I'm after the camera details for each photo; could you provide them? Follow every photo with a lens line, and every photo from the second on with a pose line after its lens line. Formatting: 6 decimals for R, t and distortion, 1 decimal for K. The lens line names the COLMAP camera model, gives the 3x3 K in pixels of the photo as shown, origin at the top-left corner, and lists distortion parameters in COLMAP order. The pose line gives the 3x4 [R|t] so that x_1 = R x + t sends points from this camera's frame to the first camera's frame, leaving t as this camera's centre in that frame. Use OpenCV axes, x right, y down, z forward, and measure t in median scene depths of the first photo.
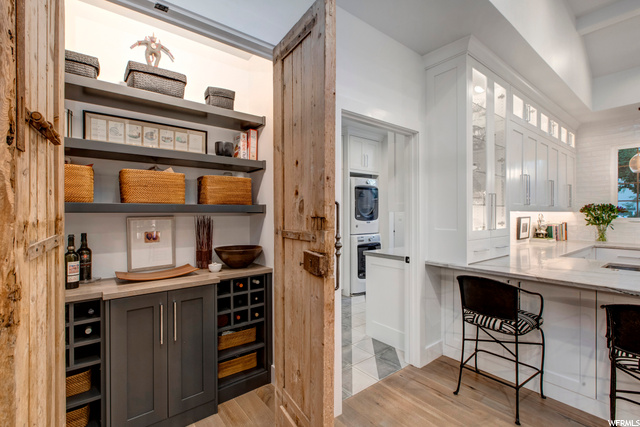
lens RADIAL K [[293.2, 0, 305.4], [0, 293.2, 213.6], [0, 0, 1]] dist [-0.001068, 0.000219]
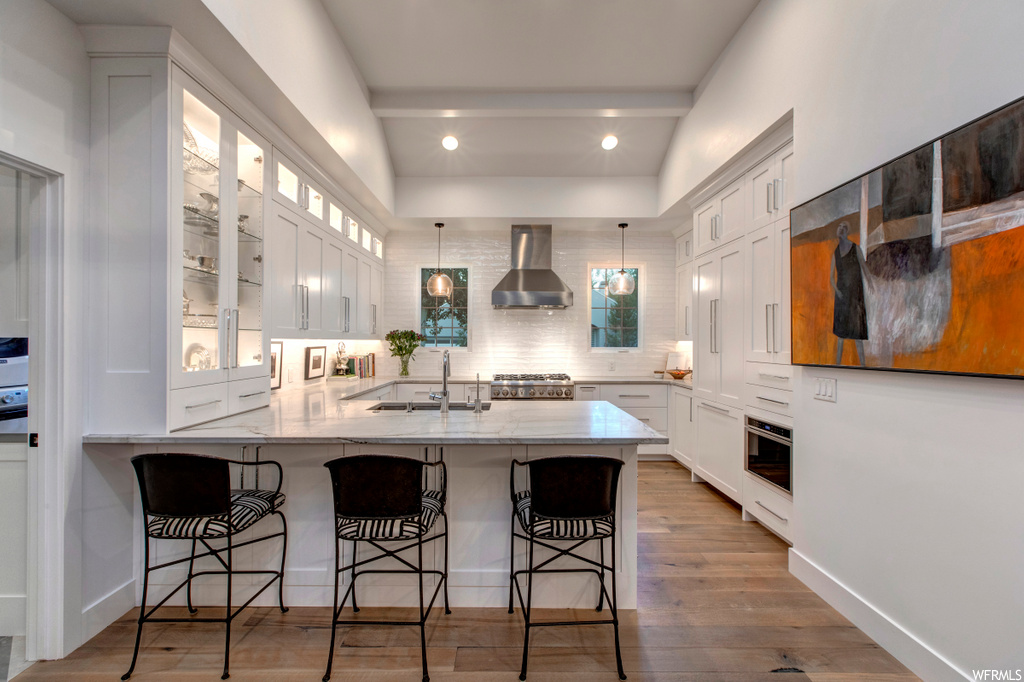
lens RADIAL K [[469.1, 0, 520.0], [0, 469.1, 339.5], [0, 0, 1]] dist [-0.001068, 0.000219]
pose [[0.582469, 0.007172, 0.812821, 0.176598], [-0.005091, 0.999974, -0.005175, -0.003773], [-0.812837, -0.001124, 0.582490, -0.066428]]
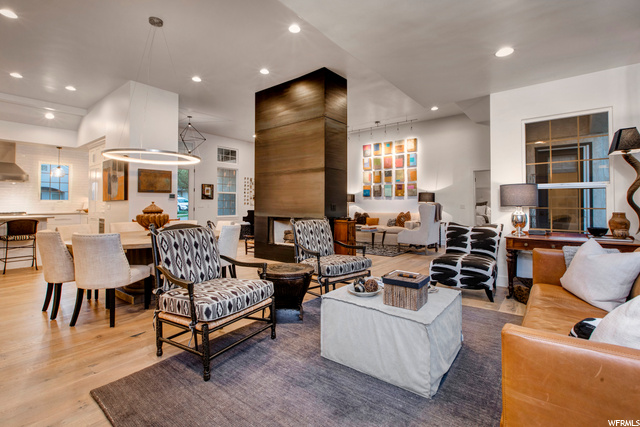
lens RADIAL K [[293.2, 0, 311.9], [0, 293.2, 200.6], [0, 0, 1]] dist [-0.001068, 0.000219]
pose [[-0.229715, 0.010573, 0.973200, -1.385540], [-0.000738, 0.999939, -0.011037, 0.057901], [-0.973258, -0.003254, -0.229694, -1.054389]]
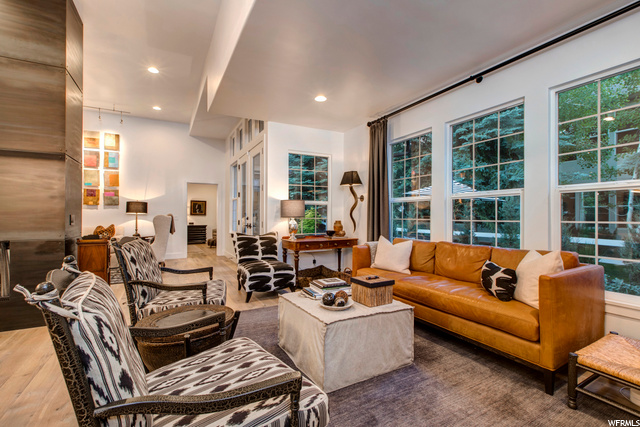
lens RADIAL K [[293.2, 0, 319.3], [0, 293.2, 215.3], [0, 0, 1]] dist [-0.001068, 0.000219]
pose [[-0.987689, -0.002370, 0.156412, -0.744946], [-0.002619, 0.999996, -0.001388, 0.059780], [-0.156409, -0.001781, -0.987691, -0.620787]]
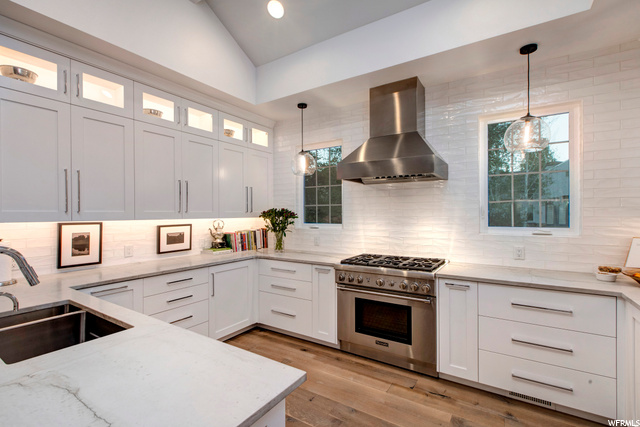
lens RADIAL K [[293.2, 0, 303.9], [0, 293.2, 213.3], [0, 0, 1]] dist [-0.001068, 0.000219]
pose [[0.953974, -0.003676, 0.299866, 1.226622], [0.003251, 0.999993, 0.001914, -0.031620], [-0.299871, -0.000851, 0.953979, 0.158302]]
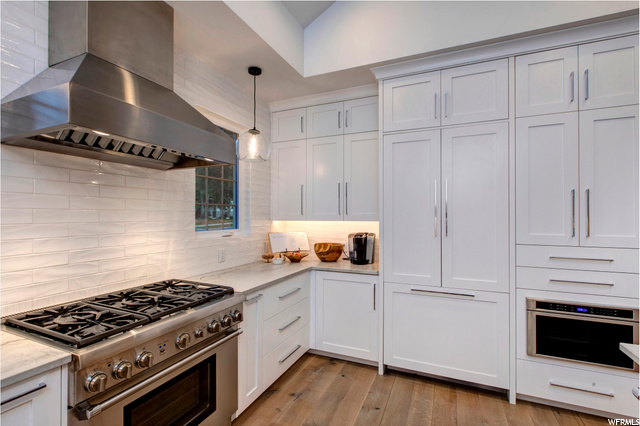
lens RADIAL K [[293.2, 0, 320.3], [0, 293.2, 221.1], [0, 0, 1]] dist [-0.001068, 0.000219]
pose [[-0.503684, -0.014263, 0.863770, 1.167604], [-0.004684, 0.999894, 0.013779, -0.028535], [-0.863875, 0.002894, -0.503697, 1.056063]]
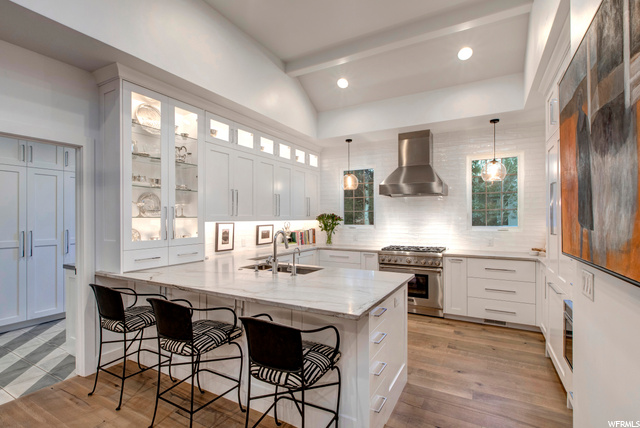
lens RADIAL K [[313.4, 0, 318.8], [0, 313.4, 218.2], [0, 0, 1]] dist [-0.000798, 0.001694]
pose [[0.911503, -0.001002, 0.411292, 0.632867], [-0.000468, 0.999994, 0.003473, -0.029677], [-0.411293, -0.003358, 0.911497, -0.310480]]
